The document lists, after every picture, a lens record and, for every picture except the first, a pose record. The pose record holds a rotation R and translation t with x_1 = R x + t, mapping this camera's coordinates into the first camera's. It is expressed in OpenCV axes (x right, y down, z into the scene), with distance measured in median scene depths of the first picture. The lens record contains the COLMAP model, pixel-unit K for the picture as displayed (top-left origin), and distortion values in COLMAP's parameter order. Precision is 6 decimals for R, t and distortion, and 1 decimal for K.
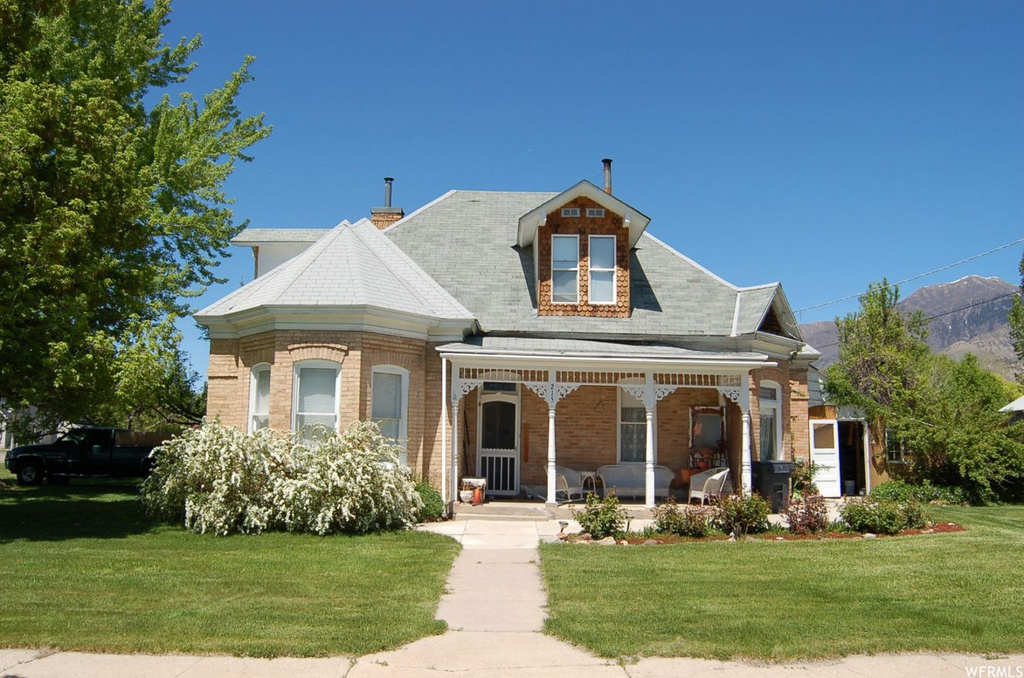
lens RADIAL K [[811.7, 0, 513.1], [0, 811.7, 338.6], [0, 0, 1]] dist [-0.064090, 0.007130]
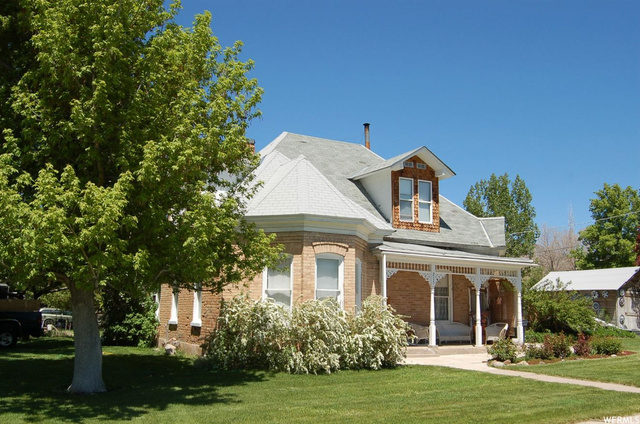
lens RADIAL K [[623.3, 0, 320.7], [0, 623.3, 212.3], [0, 0, 1]] dist [-0.041551, 0.000000]
pose [[0.873596, 0.073605, 0.481053, -0.708847], [-0.061905, 0.997273, -0.040171, -0.001245], [-0.482698, 0.005314, 0.875771, 0.008341]]
